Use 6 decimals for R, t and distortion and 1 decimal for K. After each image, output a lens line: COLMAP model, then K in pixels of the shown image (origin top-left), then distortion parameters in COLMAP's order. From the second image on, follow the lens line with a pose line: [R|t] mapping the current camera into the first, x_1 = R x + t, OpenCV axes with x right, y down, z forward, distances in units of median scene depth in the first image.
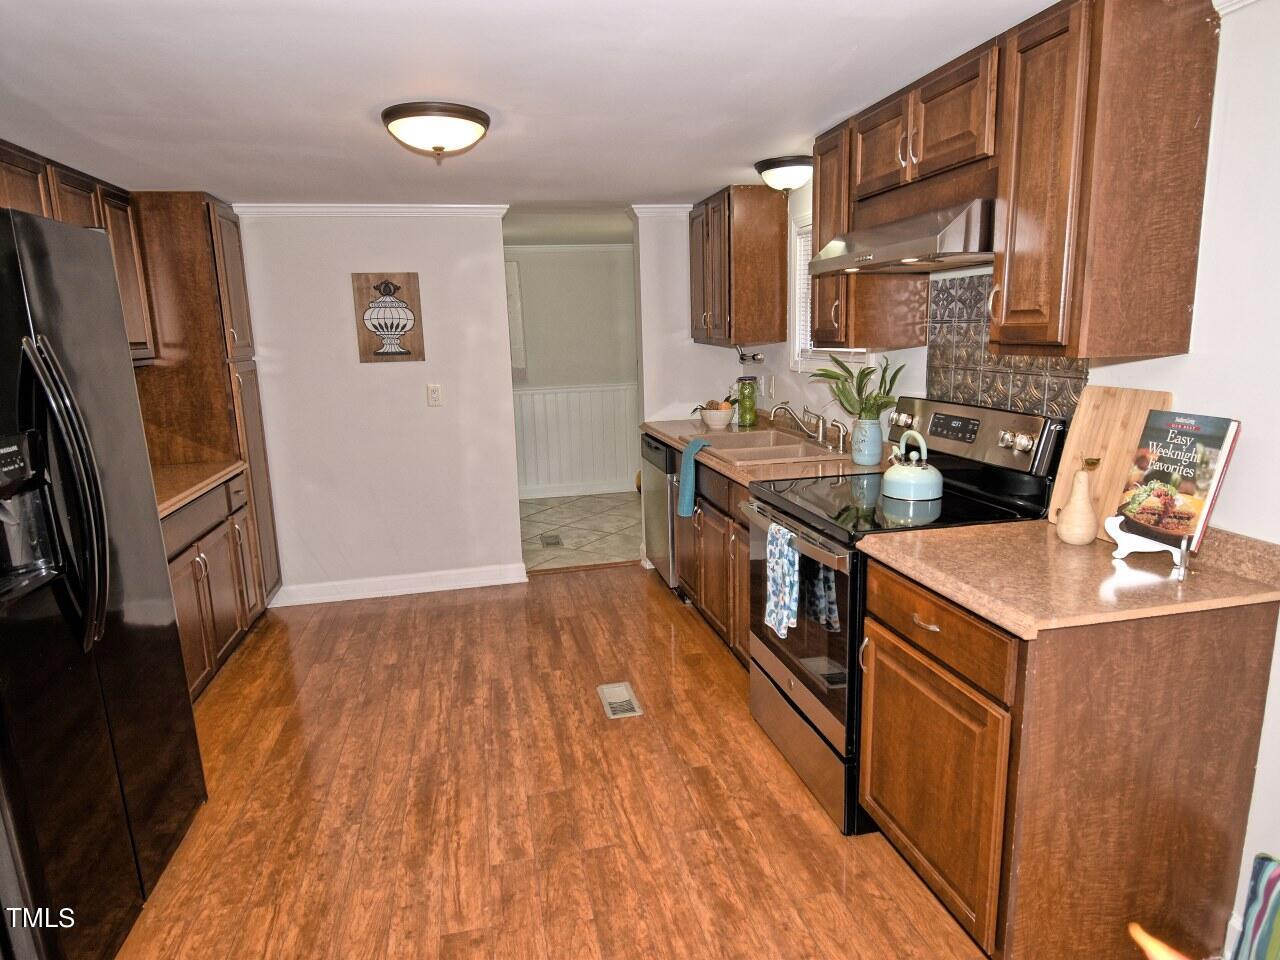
lens RADIAL K [[773.5, 0, 640.0], [0, 773.5, 480.0], [0, 0, 1]] dist [-0.002153, -0.000684]
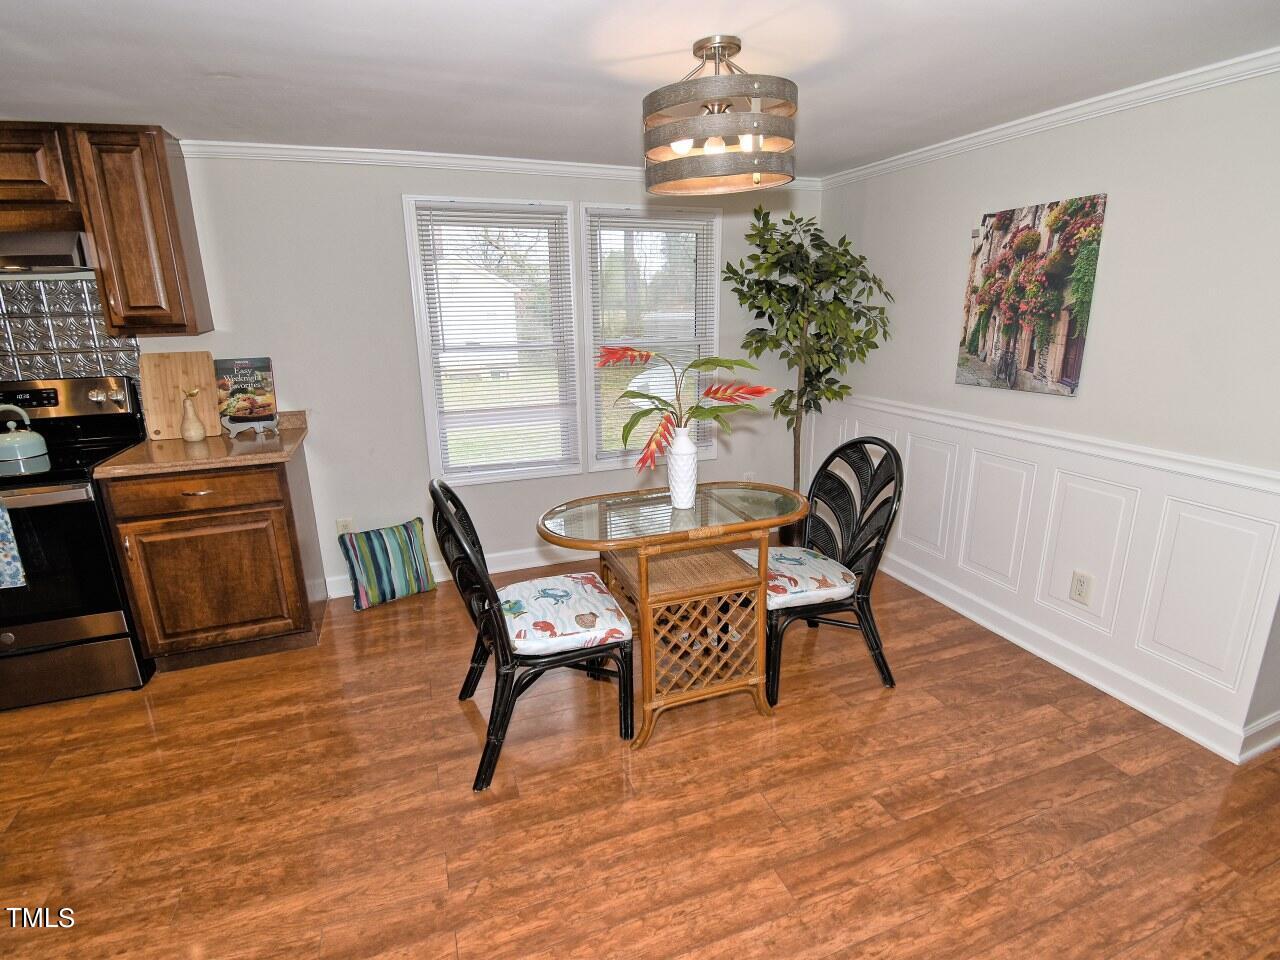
lens RADIAL K [[642.2, 0, 640.0], [0, 642.2, 480.0], [0, 0, 1]] dist [0.024623, -0.027393]
pose [[-0.138475, -0.233221, 0.962514, -1.124212], [0.208624, 0.943199, 0.258555, -0.003827], [-0.968143, 0.236607, -0.081954, 0.182118]]
